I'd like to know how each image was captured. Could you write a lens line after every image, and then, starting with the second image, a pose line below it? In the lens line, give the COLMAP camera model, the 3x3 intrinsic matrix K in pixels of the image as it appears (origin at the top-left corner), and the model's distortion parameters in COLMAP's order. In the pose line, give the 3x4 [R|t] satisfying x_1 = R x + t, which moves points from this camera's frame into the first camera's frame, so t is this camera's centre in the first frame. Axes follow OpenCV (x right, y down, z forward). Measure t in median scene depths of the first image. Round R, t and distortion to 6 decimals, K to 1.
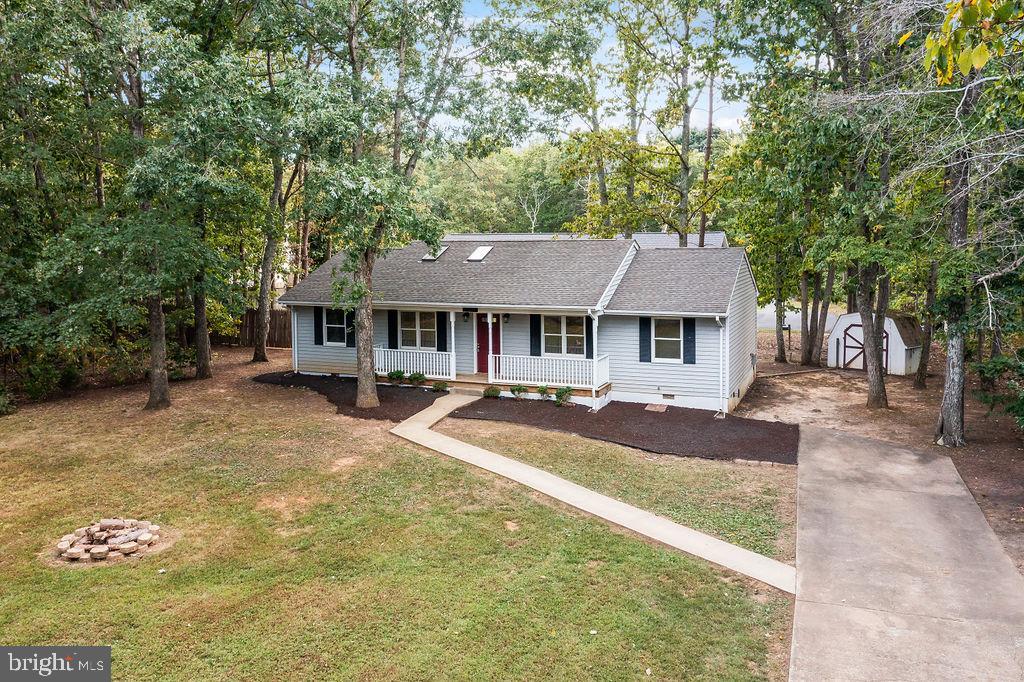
lens RADIAL K [[807.9, 0, 512.0], [0, 807.9, 341.0], [0, 0, 1]] dist [0.003361, 0.006716]
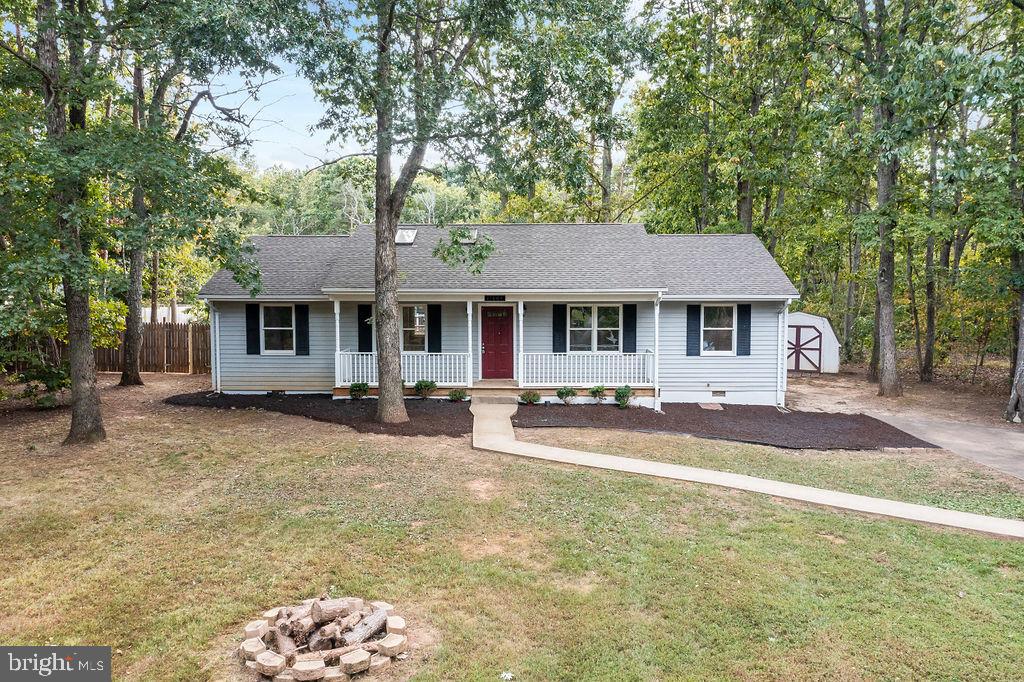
lens RADIAL K [[807.9, 0, 512.0], [0, 807.9, 341.0], [0, 0, 1]] dist [0.003361, 0.006716]
pose [[0.929798, -0.017945, 0.367633, -0.343084], [0.039250, 0.997950, -0.050558, 0.047187], [-0.365972, 0.061438, 0.928596, 0.260522]]
